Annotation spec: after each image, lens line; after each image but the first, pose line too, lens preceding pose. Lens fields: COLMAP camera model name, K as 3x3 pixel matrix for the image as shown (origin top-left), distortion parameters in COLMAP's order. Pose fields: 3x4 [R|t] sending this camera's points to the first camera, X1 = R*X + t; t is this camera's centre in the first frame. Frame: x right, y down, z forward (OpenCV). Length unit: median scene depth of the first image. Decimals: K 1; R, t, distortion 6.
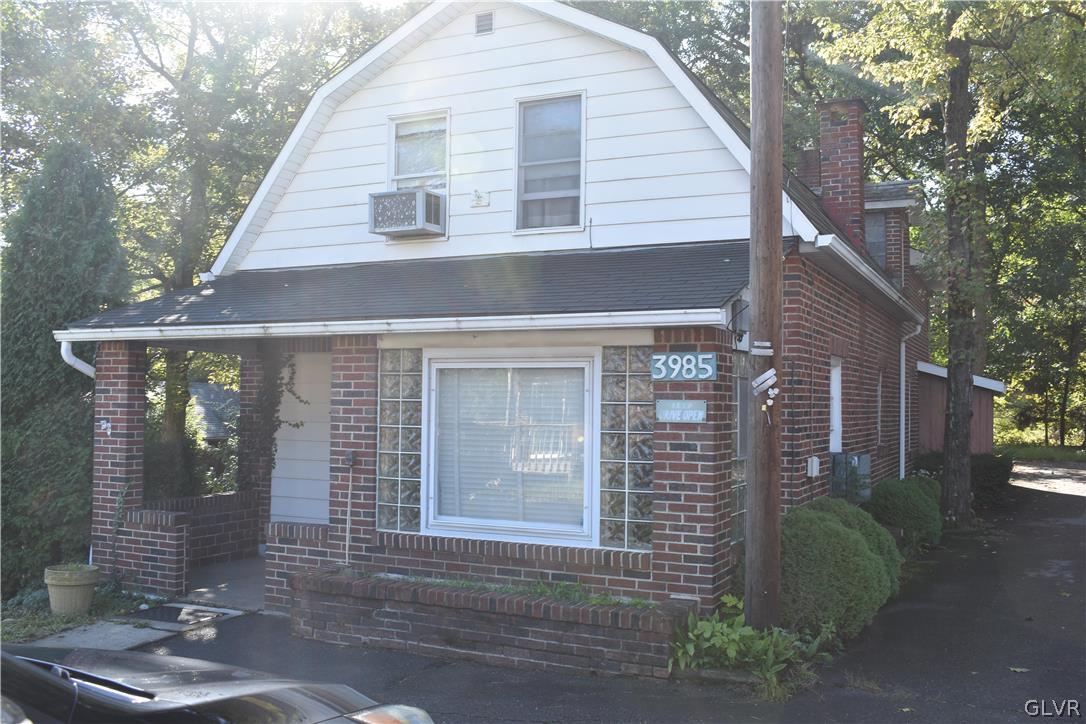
lens RADIAL K [[1012.2, 0, 545.7], [0, 1012.2, 357.9], [0, 0, 1]] dist [-0.086896, 0.018890]
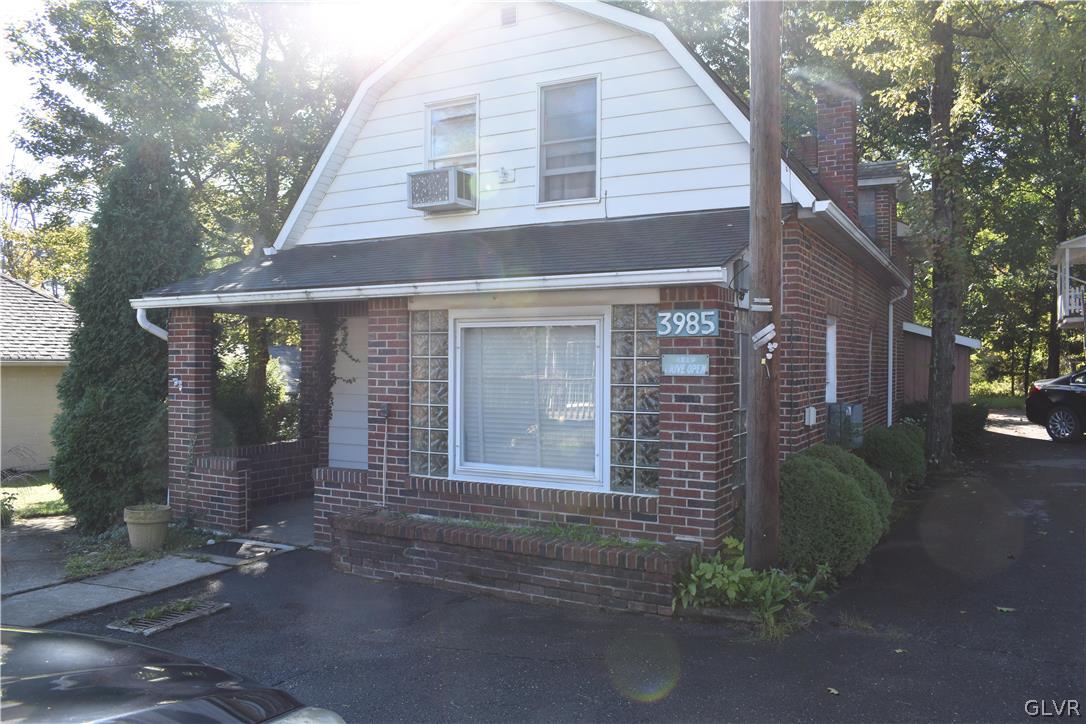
lens RADIAL K [[843.6, 0, 543.0], [0, 843.6, 362.0], [0, 0, 1]] dist [-0.095629, 0.010412]
pose [[0.998730, -0.006710, -0.049938, 0.023858], [0.008937, 0.998970, 0.044496, 0.007242], [0.049588, -0.044886, 0.997761, 0.091082]]
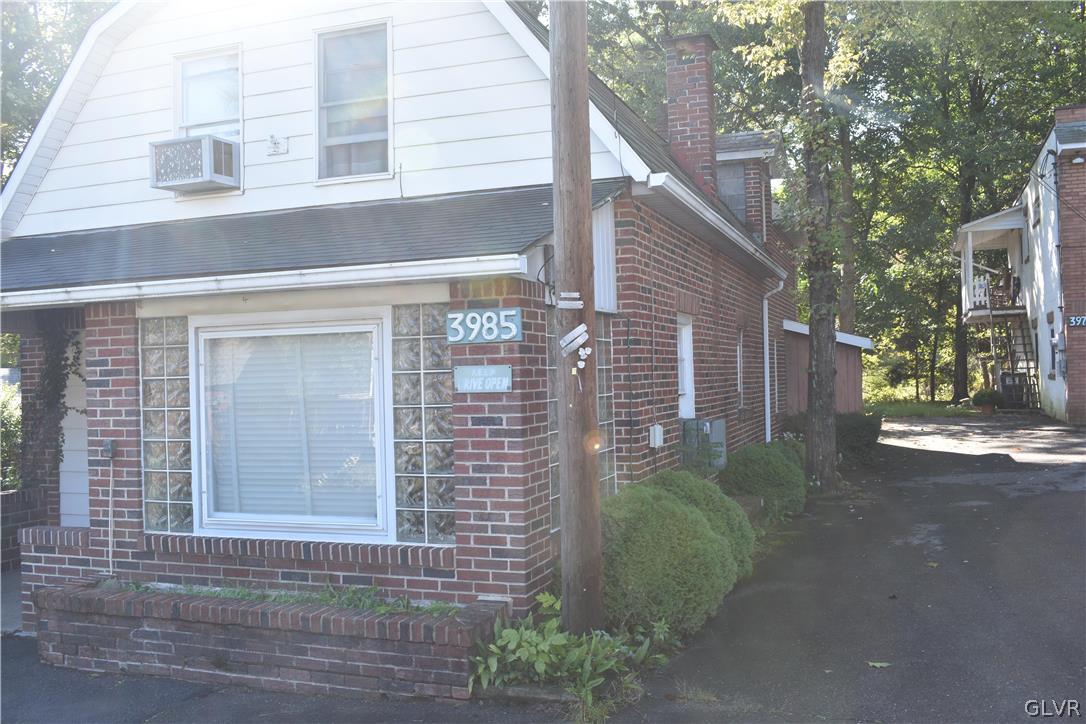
lens RADIAL K [[1012.2, 0, 545.7], [0, 1012.2, 357.9], [0, 0, 1]] dist [-0.086896, 0.018890]
pose [[0.993311, -0.034326, 0.110245, 0.077499], [0.031288, 0.999085, 0.029171, 0.010166], [-0.111146, -0.025526, 0.993476, 0.129128]]
